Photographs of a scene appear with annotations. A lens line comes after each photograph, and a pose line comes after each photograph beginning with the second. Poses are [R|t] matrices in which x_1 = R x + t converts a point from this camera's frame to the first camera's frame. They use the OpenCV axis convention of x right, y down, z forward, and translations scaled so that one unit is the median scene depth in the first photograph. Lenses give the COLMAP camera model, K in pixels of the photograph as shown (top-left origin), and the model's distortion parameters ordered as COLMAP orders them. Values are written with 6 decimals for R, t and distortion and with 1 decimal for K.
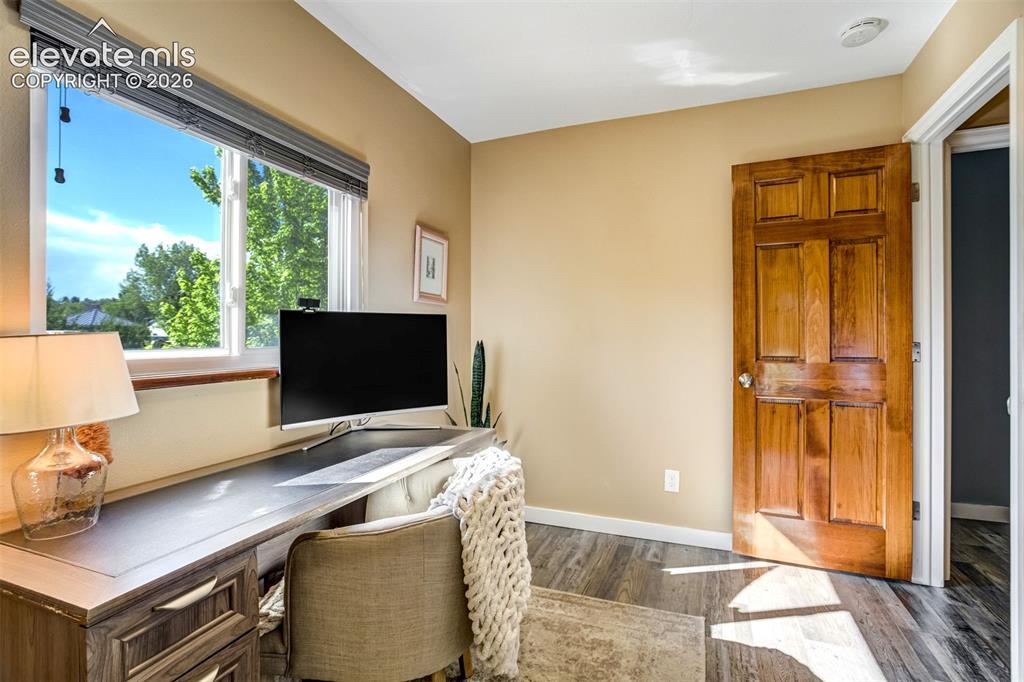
lens RADIAL K [[480.1, 0, 512.8], [0, 480.1, 336.2], [0, 0, 1]] dist [0.000068, 0.000202]
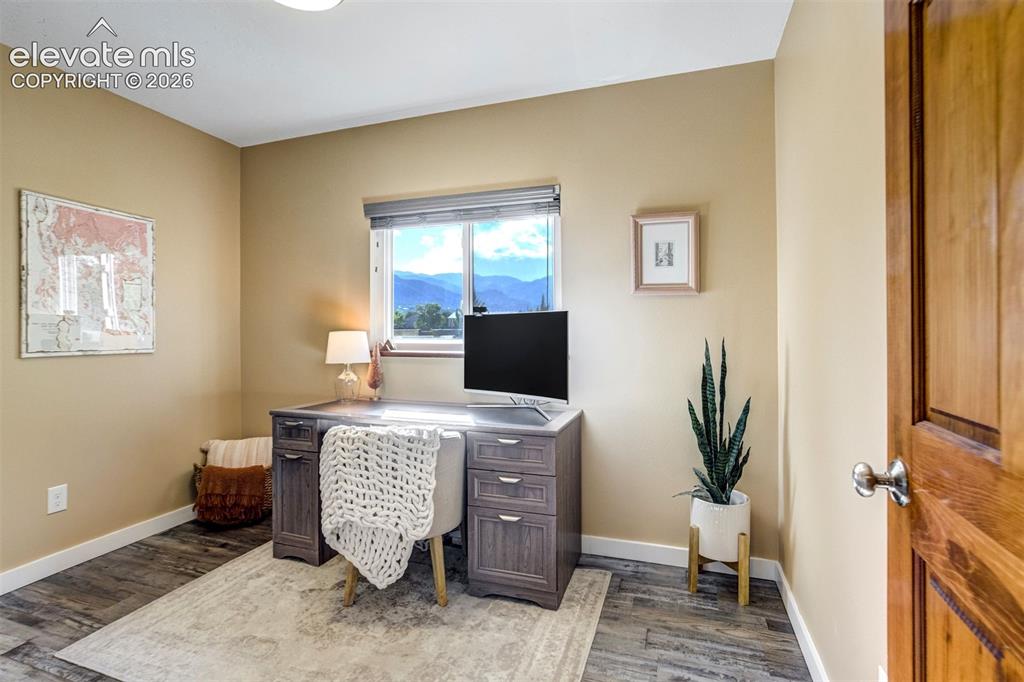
lens RADIAL K [[480.1, 0, 512.8], [0, 480.1, 336.2], [0, 0, 1]] dist [0.000068, 0.000202]
pose [[0.053736, 0.004704, -0.998544, 0.856650], [0.000876, 0.999988, 0.004758, 0.004670], [0.998555, -0.001131, 0.053731, 0.824104]]
